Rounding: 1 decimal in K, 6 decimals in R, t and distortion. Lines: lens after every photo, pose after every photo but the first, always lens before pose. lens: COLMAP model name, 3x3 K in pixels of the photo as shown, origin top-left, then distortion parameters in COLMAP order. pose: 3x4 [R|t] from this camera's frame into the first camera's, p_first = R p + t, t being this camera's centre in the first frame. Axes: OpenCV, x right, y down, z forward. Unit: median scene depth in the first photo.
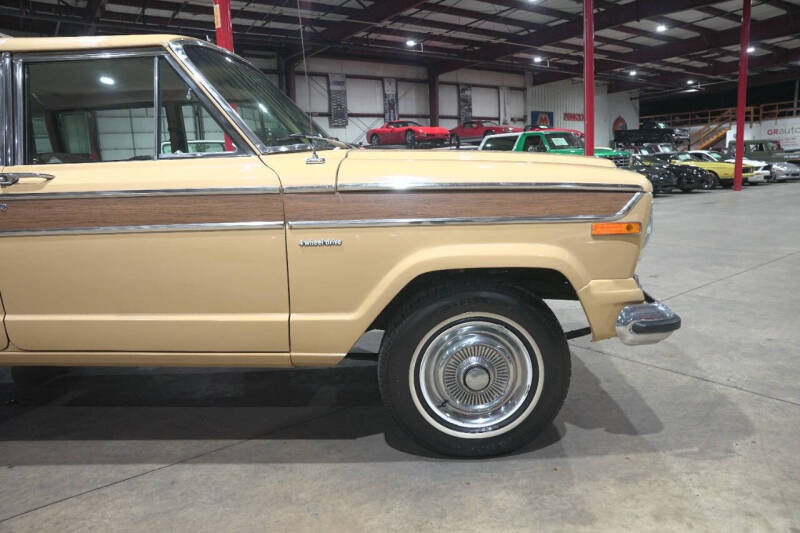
lens RADIAL K [[549.7, 0, 401.9], [0, 549.7, 265.6], [0, 0, 1]] dist [-0.147043, 0.117556]
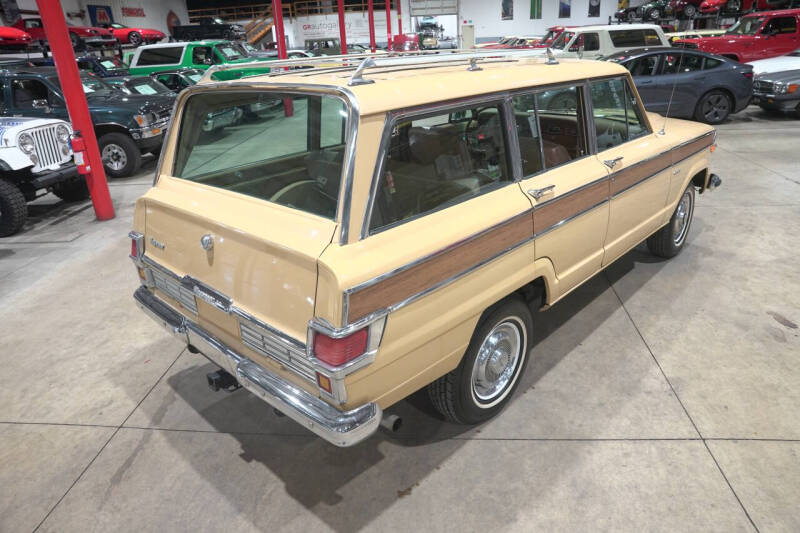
lens RADIAL K [[549.7, 0, 401.9], [0, 549.7, 265.6], [0, 0, 1]] dist [-0.147043, 0.117556]
pose [[0.659394, -0.286232, 0.695177, -1.991944], [0.147396, 0.955961, 0.253797, -0.311477], [-0.737207, -0.064886, 0.672544, 0.287201]]
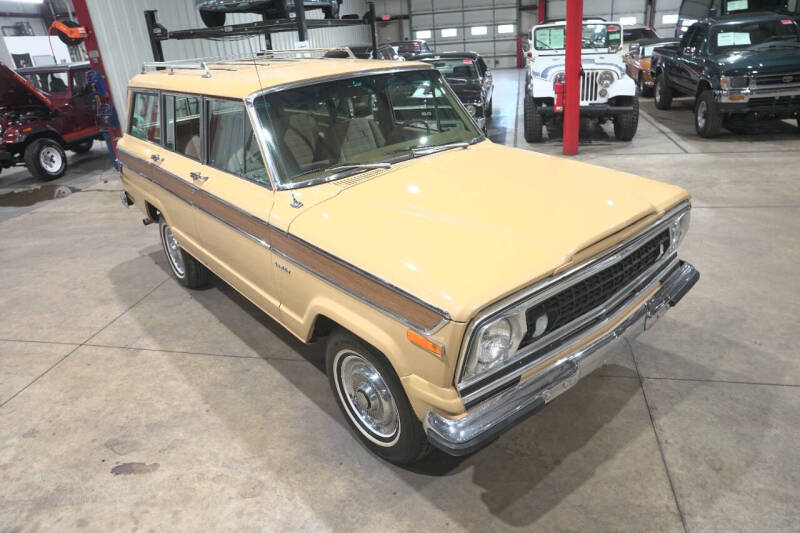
lens RADIAL K [[549.7, 0, 401.9], [0, 549.7, 265.6], [0, 0, 1]] dist [-0.147043, 0.117556]
pose [[0.670644, 0.298203, -0.679199, 0.822319], [-0.085168, 0.940535, 0.328848, -0.434994], [0.736873, -0.162694, 0.656162, 0.241344]]
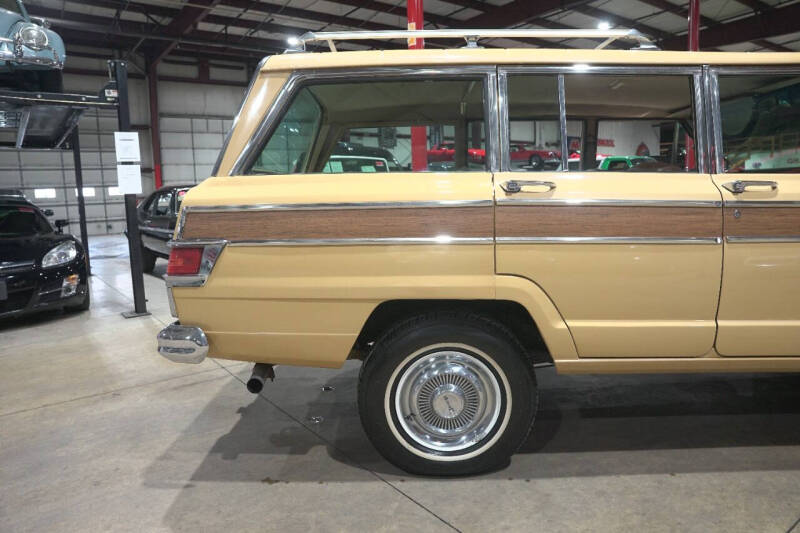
lens RADIAL K [[549.7, 0, 401.9], [0, 549.7, 265.6], [0, 0, 1]] dist [-0.147043, 0.117556]
pose [[0.999704, 0.014512, 0.019538, -1.179137], [-0.013714, 0.999090, -0.040379, 0.032311], [-0.020106, 0.040099, 0.998993, -0.005759]]
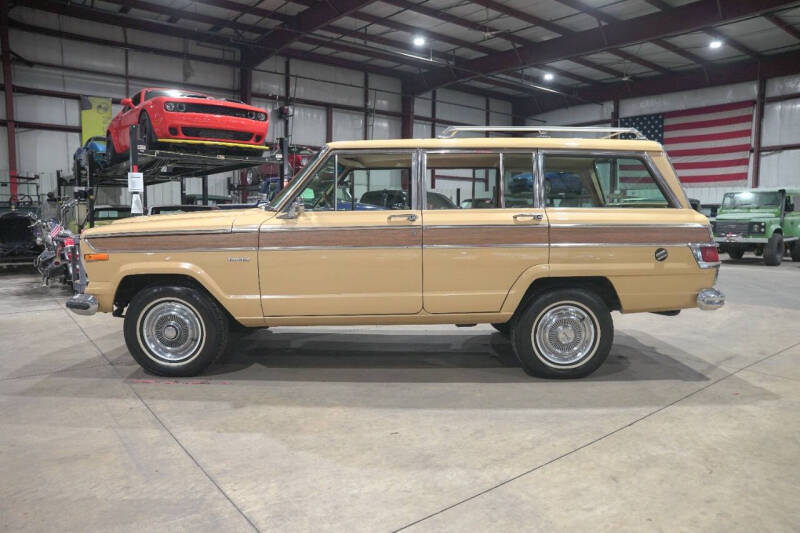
lens RADIAL K [[549.7, 0, 401.9], [0, 549.7, 265.6], [0, 0, 1]] dist [-0.147043, 0.117556]
pose [[-0.998770, 0.035275, -0.034839, -0.500354], [0.024607, 0.962733, 0.269331, -0.552481], [0.043041, 0.268143, -0.962417, 3.135361]]
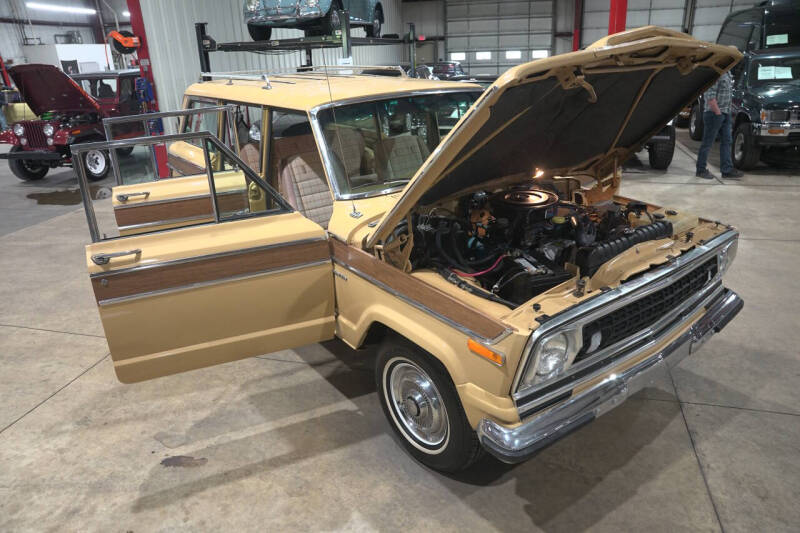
lens RADIAL K [[549.7, 0, 401.9], [0, 549.7, 265.6], [0, 0, 1]] dist [-0.147043, 0.117556]
pose [[0.630084, 0.309186, -0.712319, 0.803991], [-0.123405, 0.945526, 0.301252, -0.426643], [0.766659, -0.101910, 0.633916, 0.160171]]
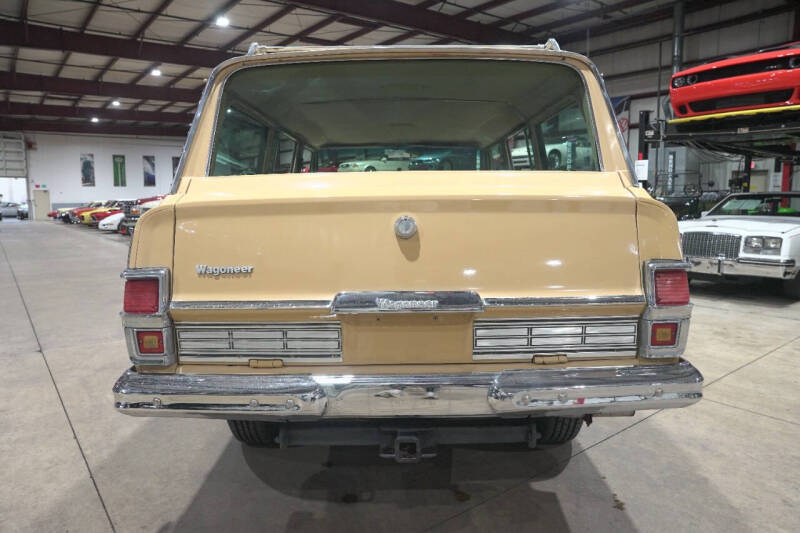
lens RADIAL K [[549.7, 0, 401.9], [0, 549.7, 265.6], [0, 0, 1]] dist [-0.147043, 0.117556]
pose [[-0.034308, -0.072021, 0.996813, -2.241315], [0.176693, 0.981251, 0.076978, -0.155807], [-0.983668, 0.178771, -0.020939, 1.266587]]
